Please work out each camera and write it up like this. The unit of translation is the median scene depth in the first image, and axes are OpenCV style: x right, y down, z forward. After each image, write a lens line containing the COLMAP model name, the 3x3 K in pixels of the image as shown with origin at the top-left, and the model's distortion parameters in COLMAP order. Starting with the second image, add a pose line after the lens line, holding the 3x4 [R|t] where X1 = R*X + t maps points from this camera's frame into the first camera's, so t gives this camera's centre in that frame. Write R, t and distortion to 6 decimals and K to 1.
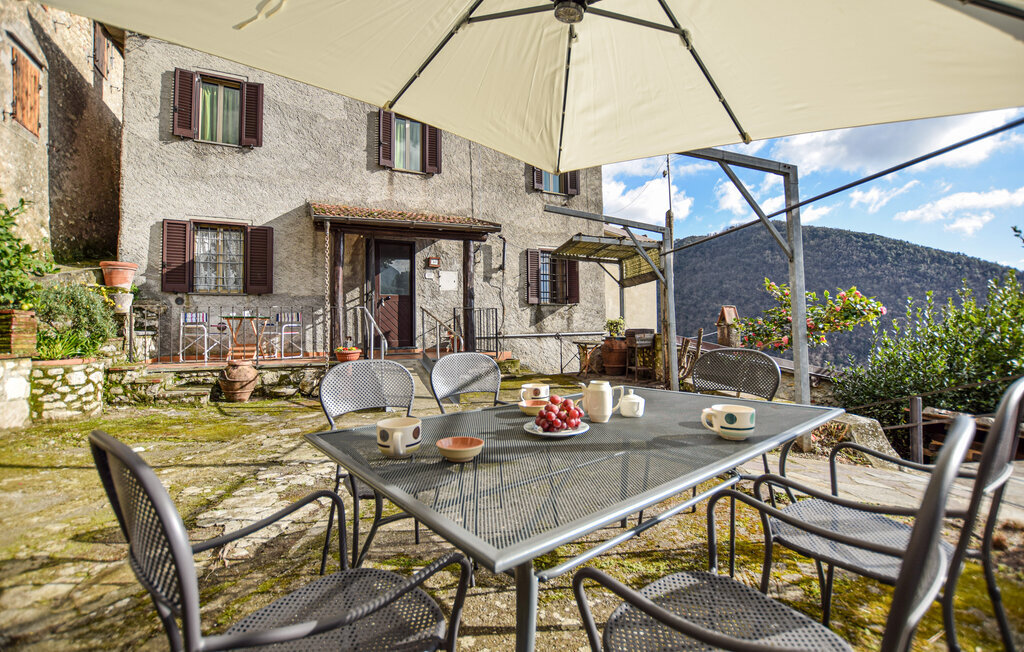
lens RADIAL K [[462.1, 0, 530.7], [0, 462.1, 306.8], [0, 0, 1]] dist [-0.033497, -0.000181]
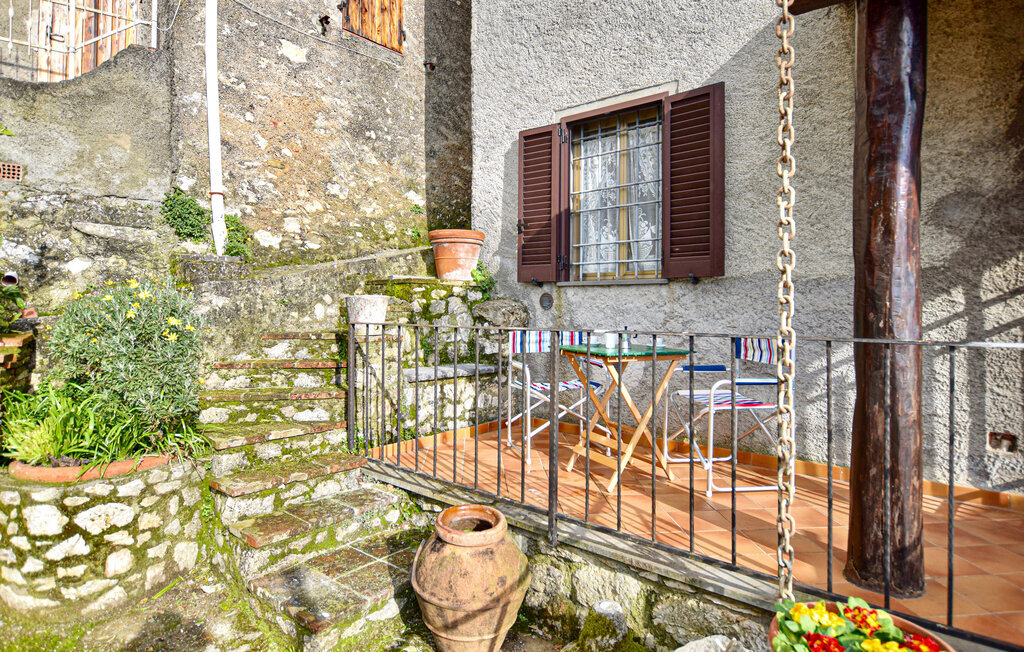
lens RADIAL K [[568.7, 0, 509.5], [0, 568.7, 310.1], [0, 0, 1]] dist [-0.024202, -0.000843]
pose [[0.356789, 0.015842, -0.934051, -0.249350], [0.026226, 0.999292, 0.026967, -0.020754], [0.933817, -0.034118, 0.356121, 0.767786]]
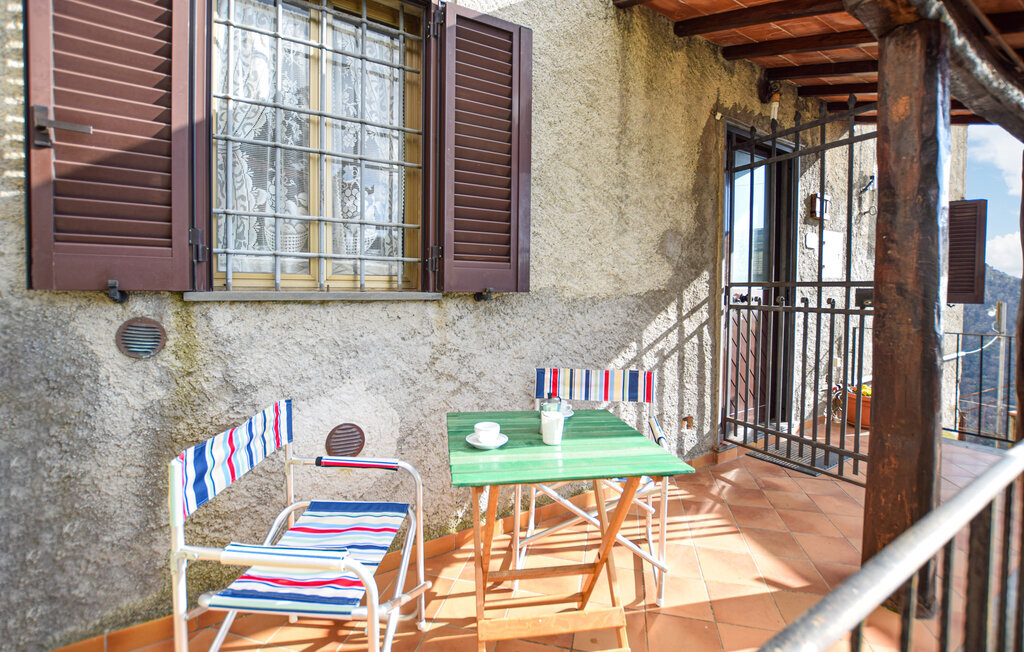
lens RADIAL K [[462.1, 0, 530.7], [0, 462.1, 306.8], [0, 0, 1]] dist [-0.033497, -0.000181]
pose [[0.996060, 0.017772, 0.086877, -0.642405], [-0.024260, 0.996948, 0.074197, -0.043831], [-0.085294, -0.076012, 0.993452, 0.816153]]
